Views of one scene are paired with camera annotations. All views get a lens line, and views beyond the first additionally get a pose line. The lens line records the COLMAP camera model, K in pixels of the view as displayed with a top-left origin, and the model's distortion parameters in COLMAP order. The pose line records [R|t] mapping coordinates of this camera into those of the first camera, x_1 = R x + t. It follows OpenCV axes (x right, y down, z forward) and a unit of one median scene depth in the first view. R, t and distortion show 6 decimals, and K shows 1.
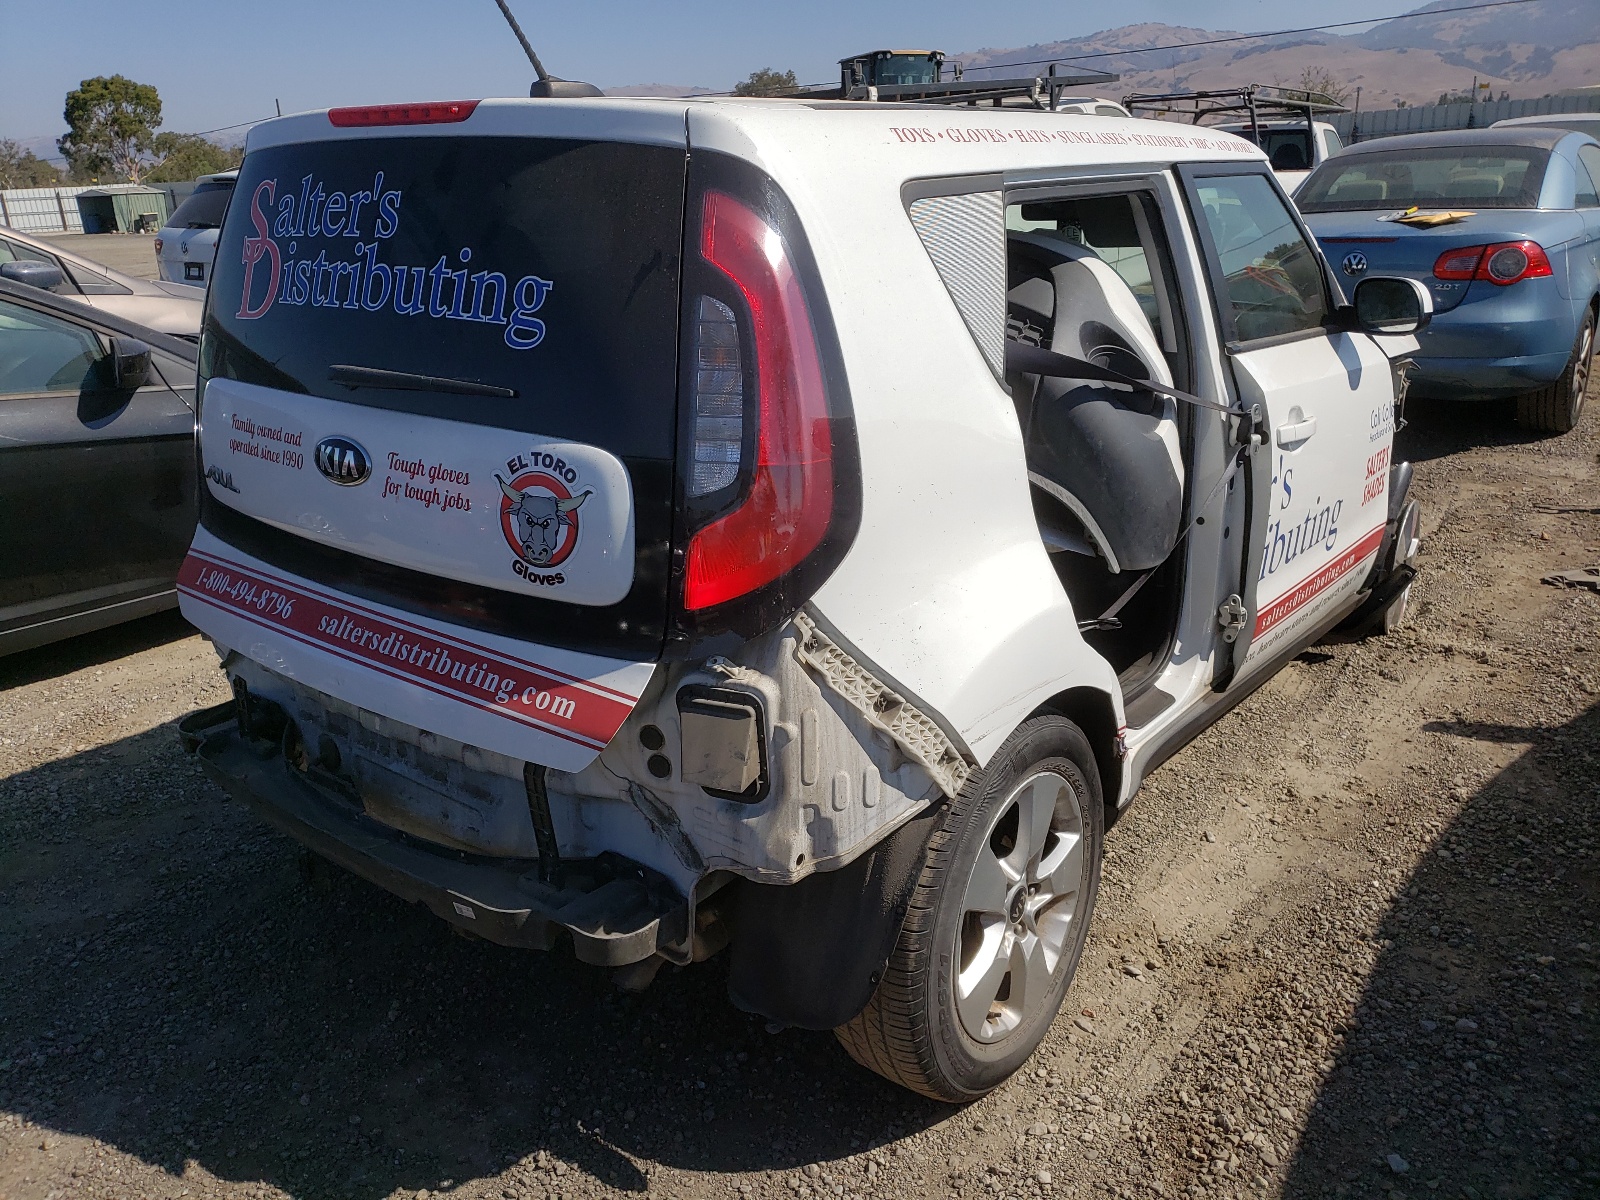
lens RADIAL K [[1225.6, 0, 796.7], [0, 1225.6, 569.5], [0, 0, 1]] dist [0.029328, -0.002944]
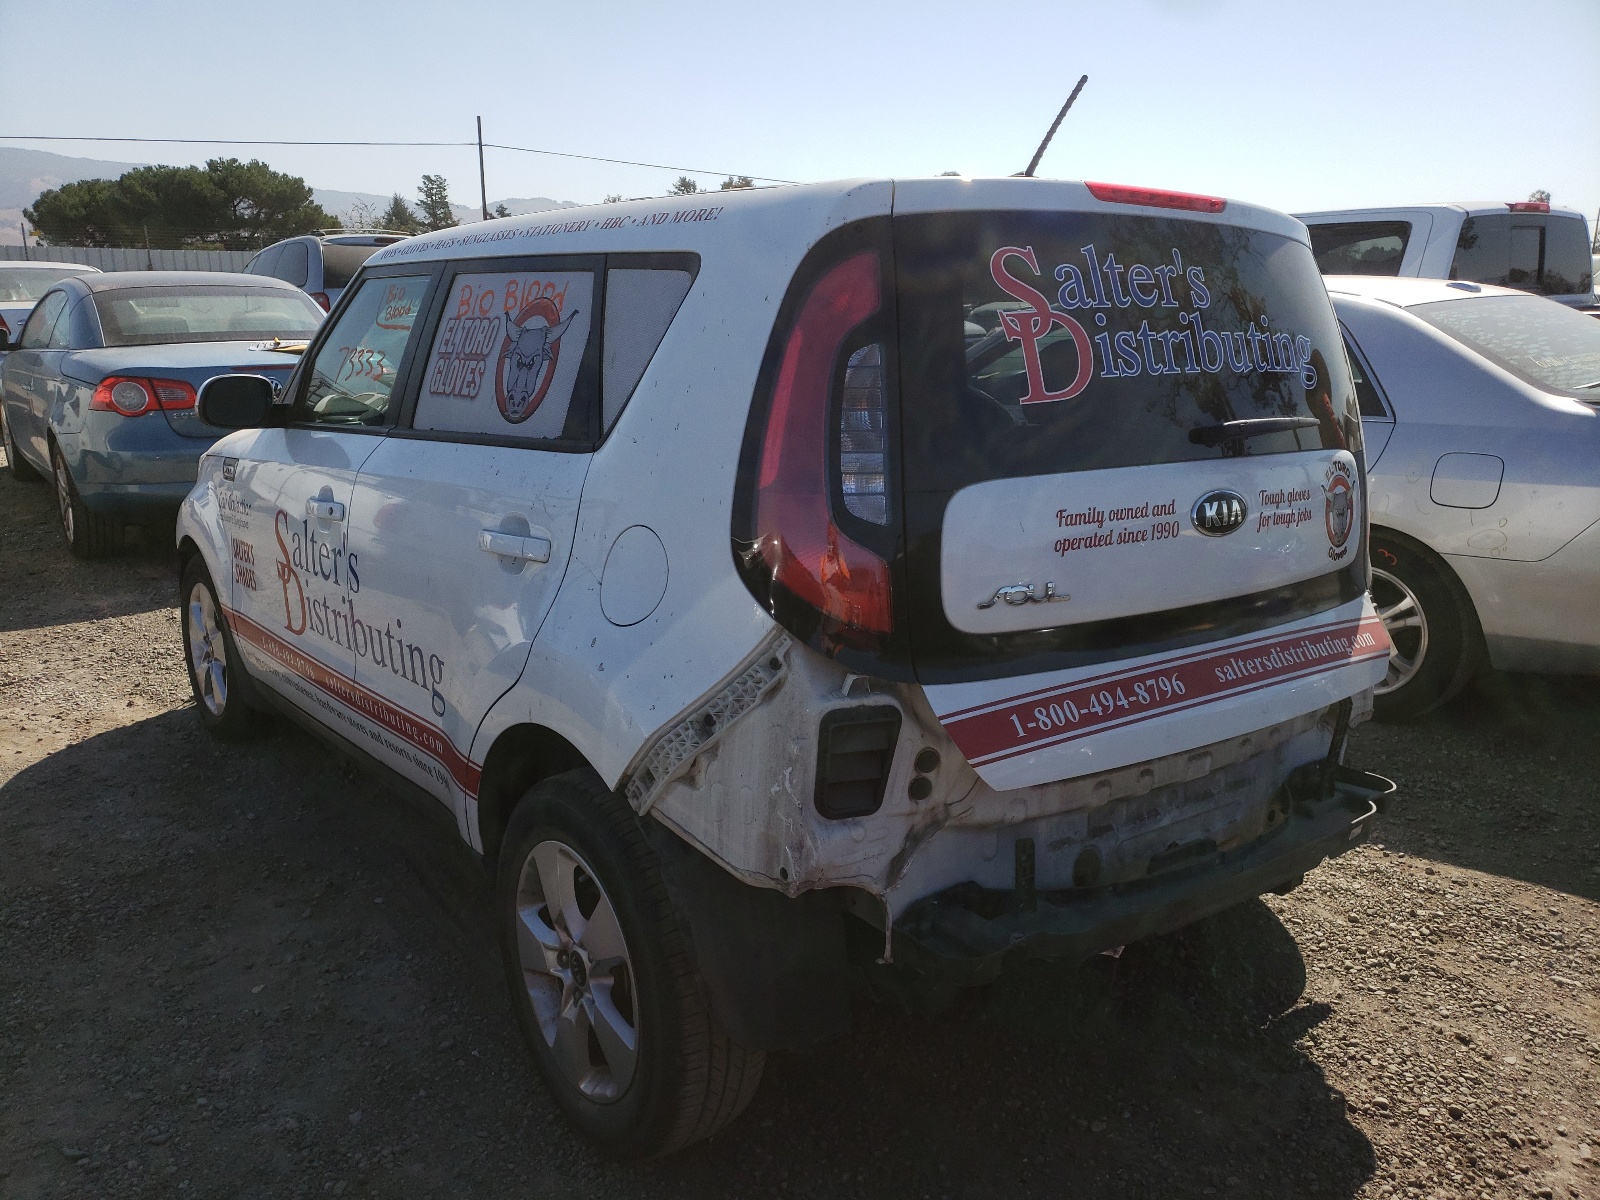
lens RADIAL K [[1230.2, 0, 800.0], [0, 1230.2, 600.0], [0, 0, 1]] dist [0.026694, -0.000043]
pose [[0.267128, -0.194984, 0.943729, -1.332453], [0.279842, 0.952810, 0.117649, -0.218238], [-0.922134, 0.232668, 0.309087, 0.915179]]
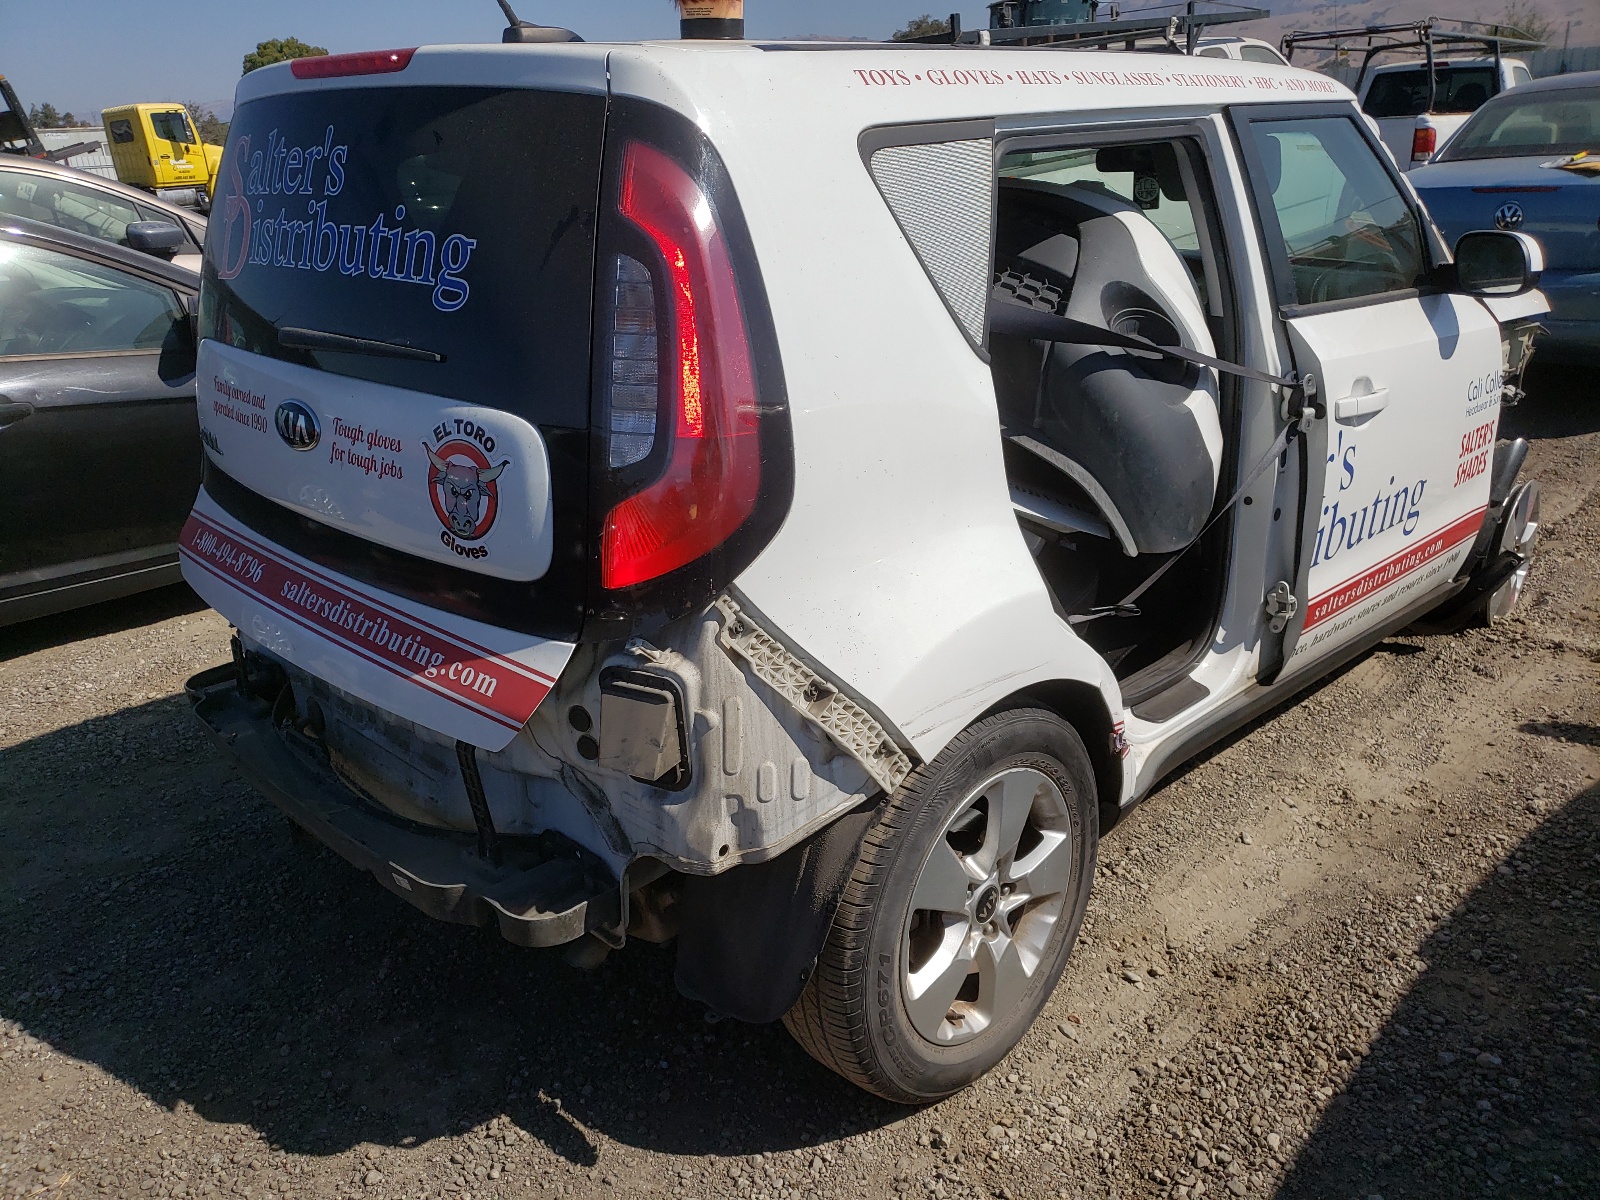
lens RADIAL K [[1230.2, 0, 800.0], [0, 1230.2, 600.0], [0, 0, 1]] dist [0.026694, -0.000043]
pose [[0.993295, 0.029888, -0.111677, 0.131010], [-0.023786, 0.998171, 0.055582, -0.011595], [0.113134, -0.052553, 0.992189, 0.048686]]
